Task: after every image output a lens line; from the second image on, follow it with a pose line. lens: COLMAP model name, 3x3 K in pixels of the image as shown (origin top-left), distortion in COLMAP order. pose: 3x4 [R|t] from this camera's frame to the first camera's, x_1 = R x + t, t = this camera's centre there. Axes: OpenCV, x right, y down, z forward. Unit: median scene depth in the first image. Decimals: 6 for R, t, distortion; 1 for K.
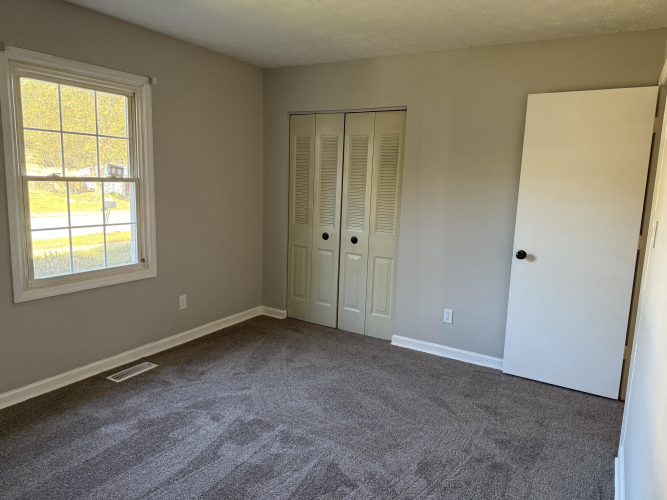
lens RADIAL K [[473.2, 0, 333.4], [0, 473.2, 250.4], [0, 0, 1]] dist [0.079685, -0.090749]
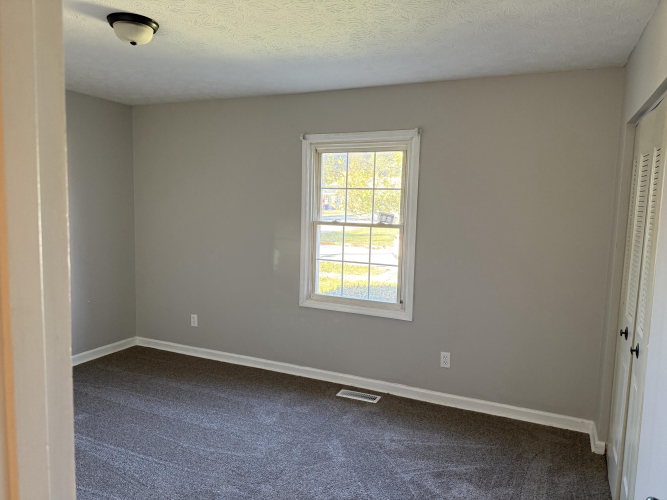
lens RADIAL K [[473.2, 0, 329.9], [0, 473.2, 246.1], [0, 0, 1]] dist [0.079685, -0.090749]
pose [[0.100694, 0.070581, -0.992411, 0.642483], [-0.164952, 0.984860, 0.053307, -0.136673], [0.981148, 0.158332, 0.110812, 0.745456]]
